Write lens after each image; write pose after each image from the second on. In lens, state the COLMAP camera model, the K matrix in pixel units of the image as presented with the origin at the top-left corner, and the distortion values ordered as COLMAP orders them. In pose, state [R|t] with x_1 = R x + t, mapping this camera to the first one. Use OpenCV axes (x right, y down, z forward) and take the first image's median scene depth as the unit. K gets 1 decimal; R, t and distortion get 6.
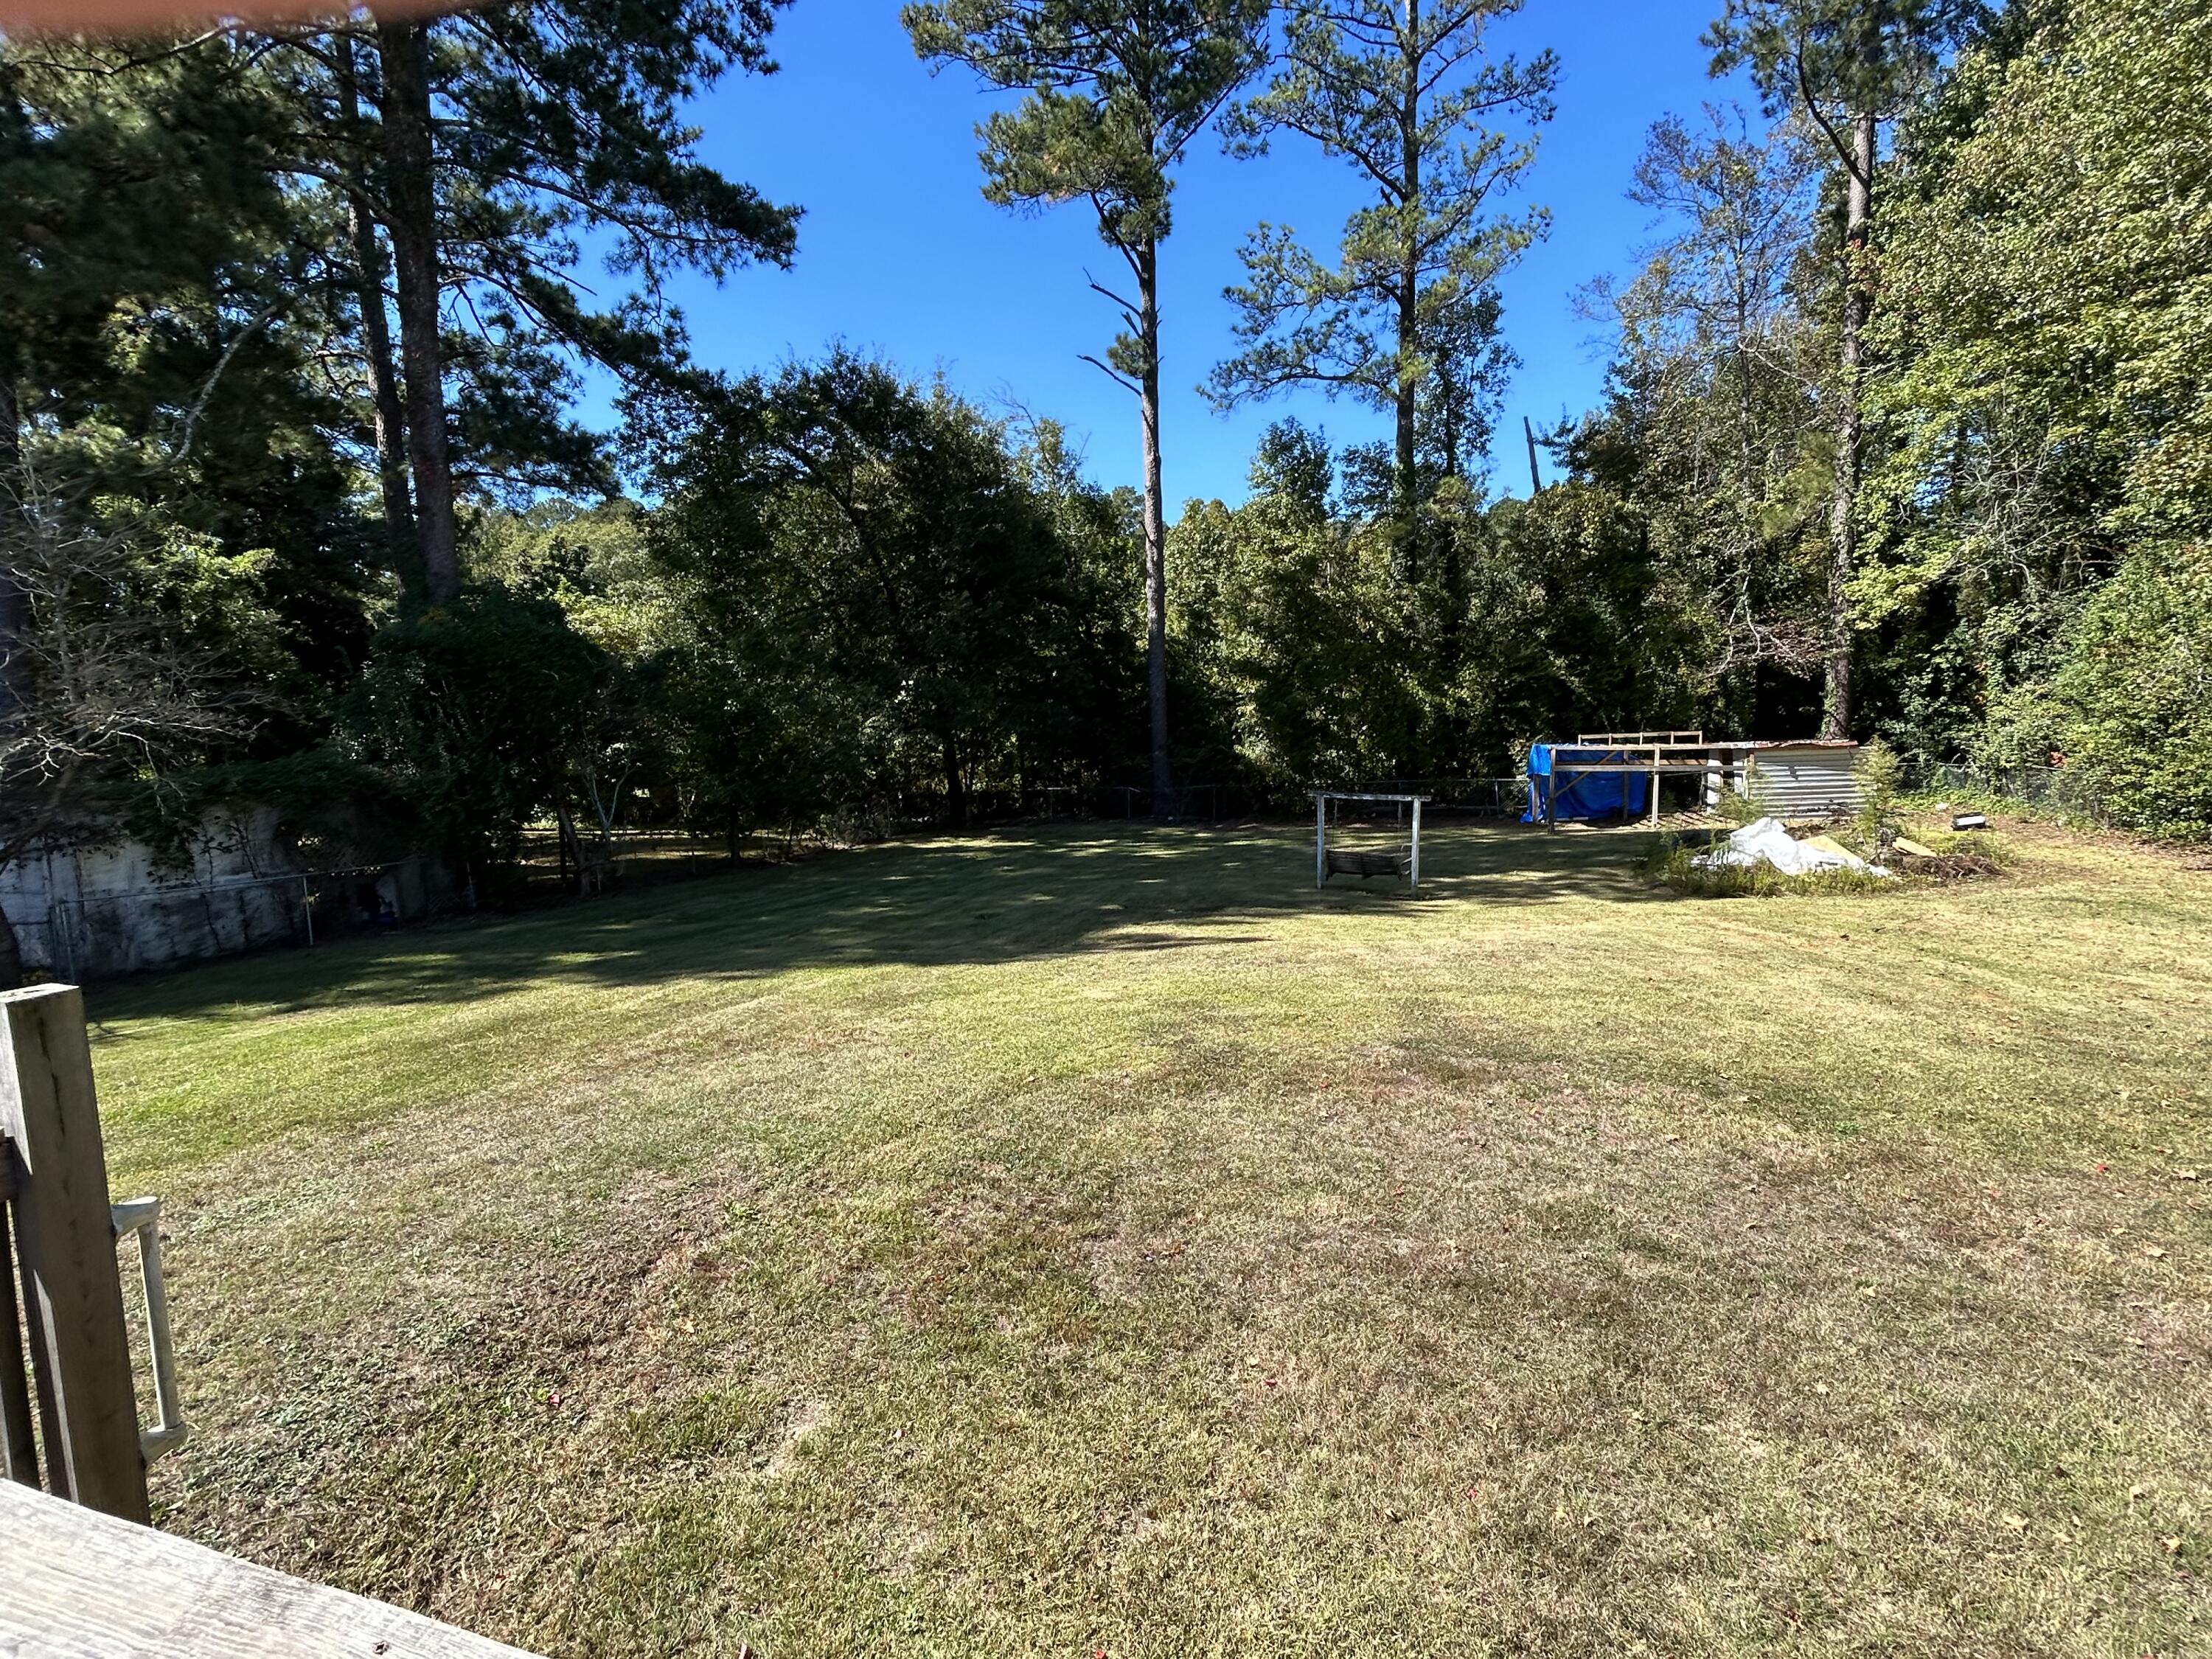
lens RADIAL K [[997.1, 0, 1106.0], [0, 997.1, 829.5], [0, 0, 1]] dist [-0.000943, 0.000034]
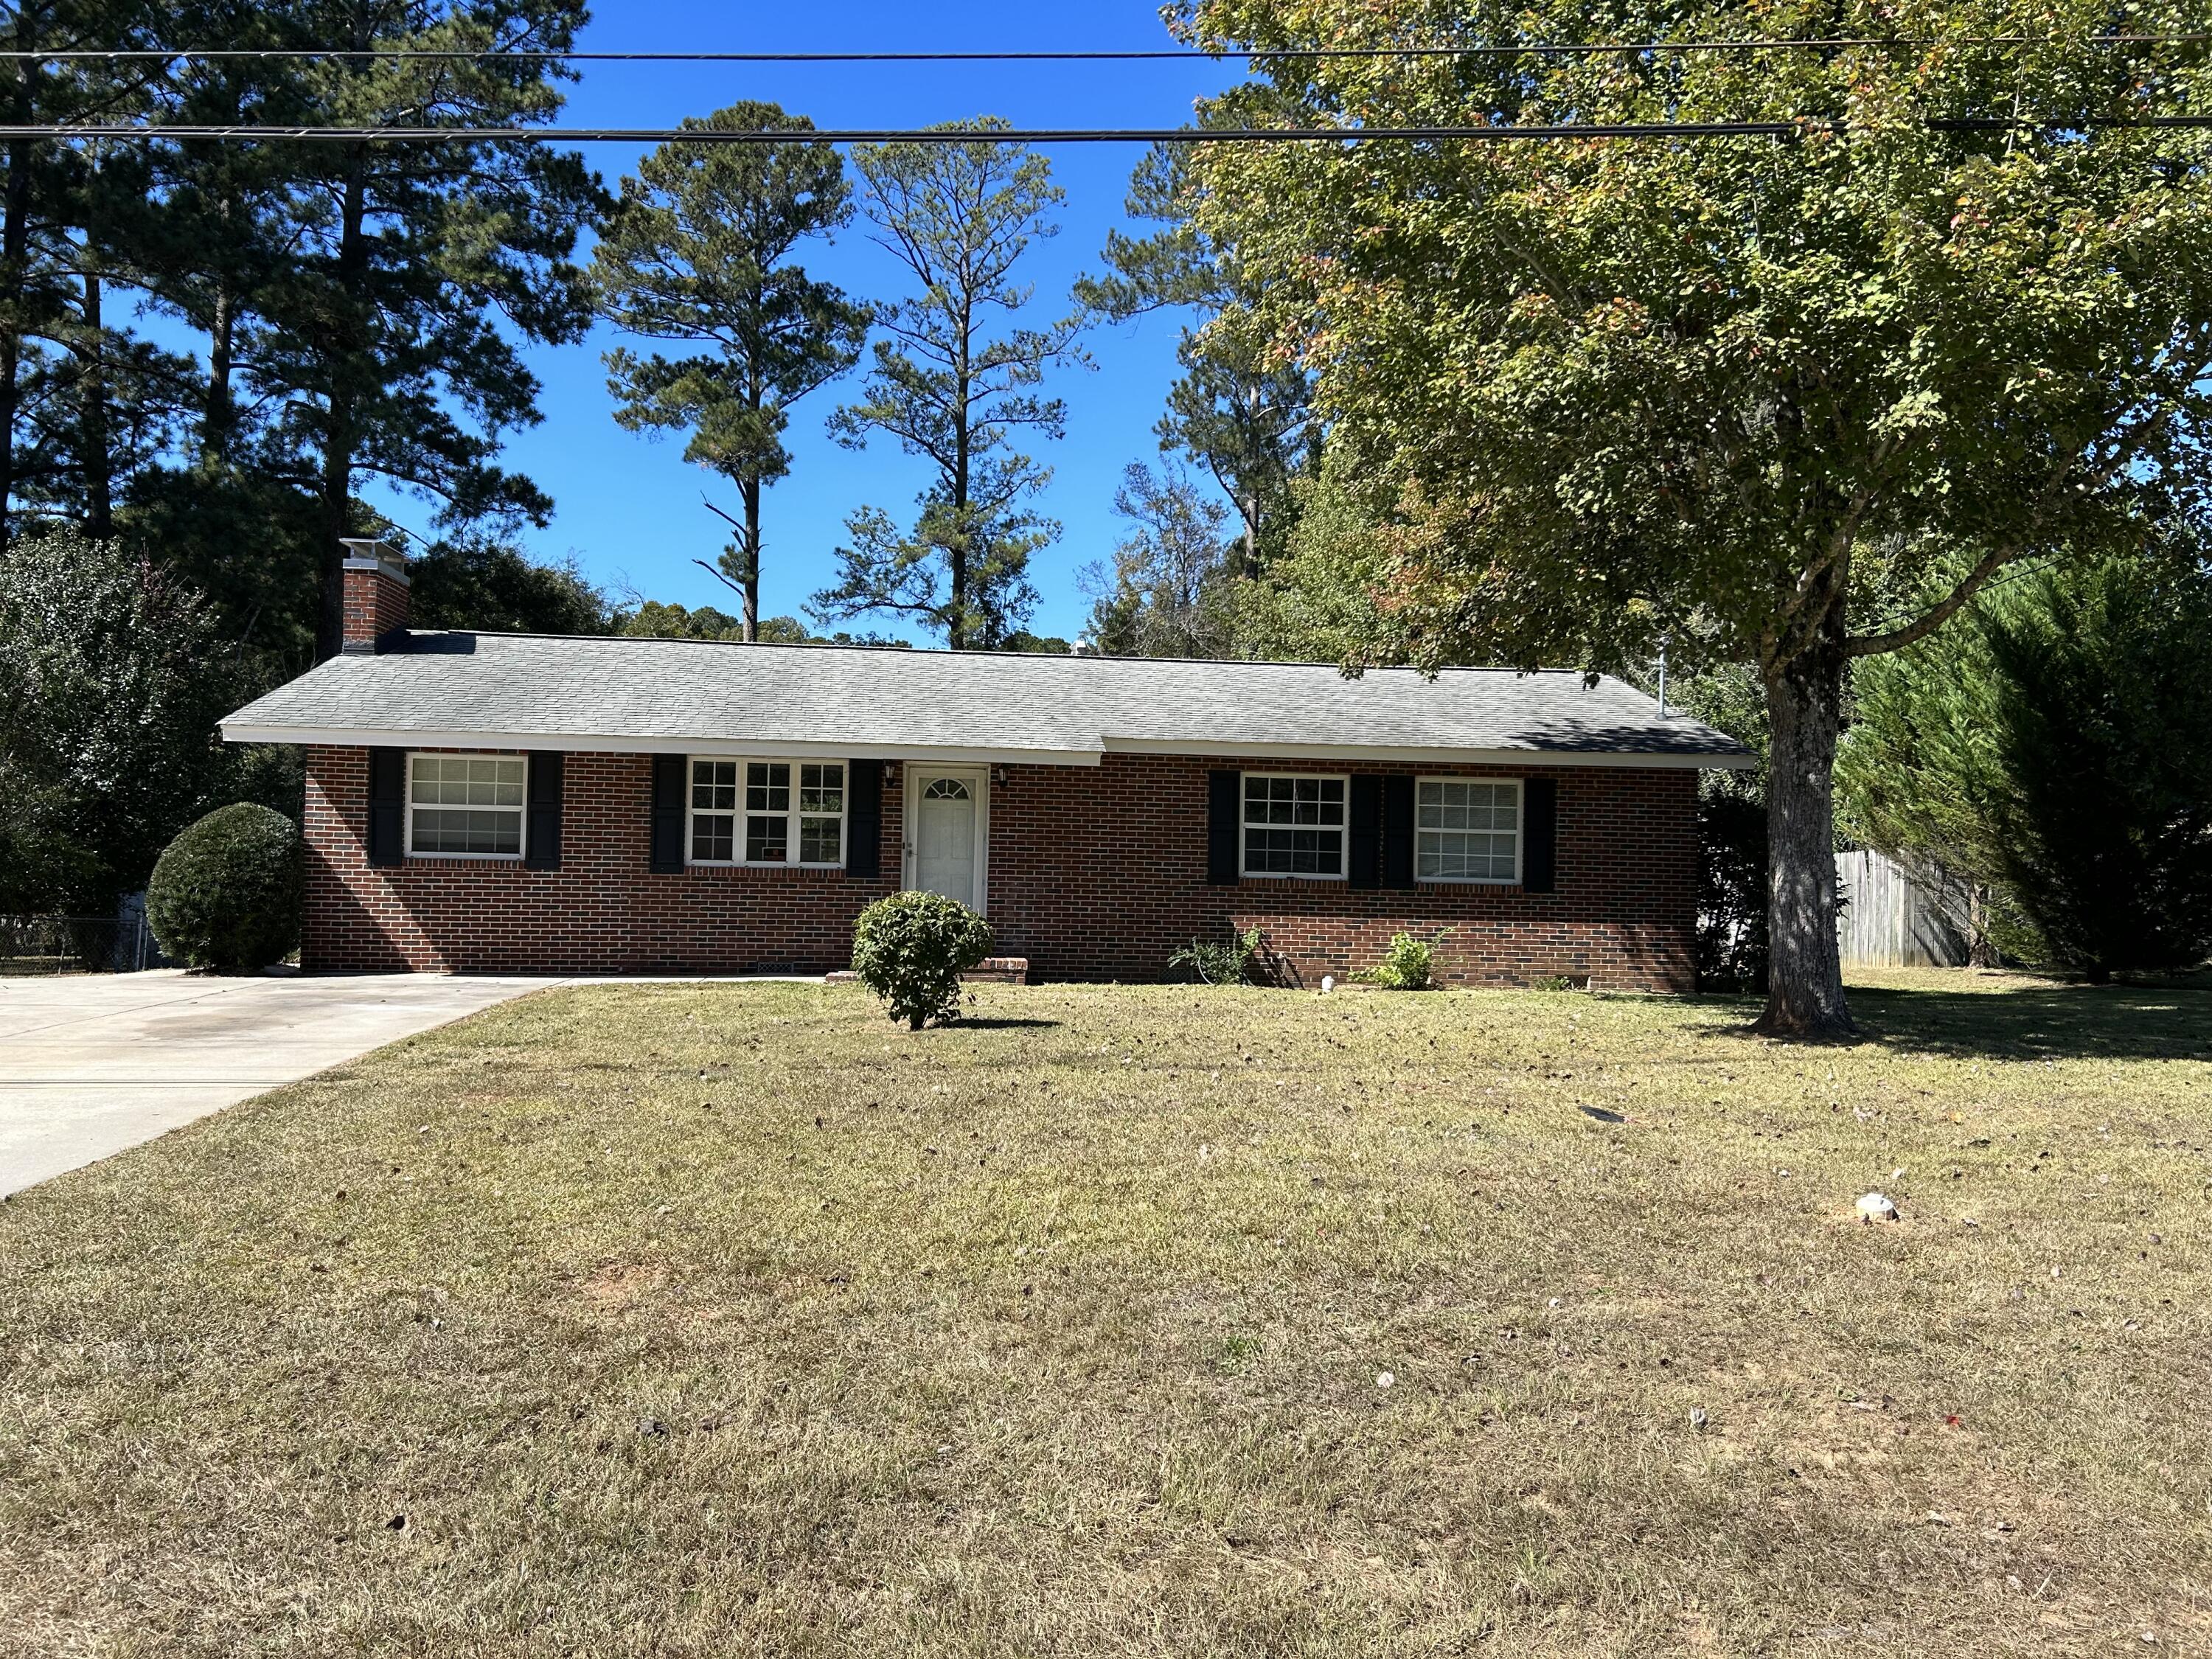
lens RADIAL K [[1676.2, 0, 1106.0], [0, 1676.2, 829.5], [0, 0, 1]] dist [-0.000376, -0.000096]
pose [[0.907474, 0.049544, 0.417177, -0.410414], [0.016739, 0.987969, -0.153744, 0.154893], [-0.419775, 0.146502, 0.895727, -0.960643]]
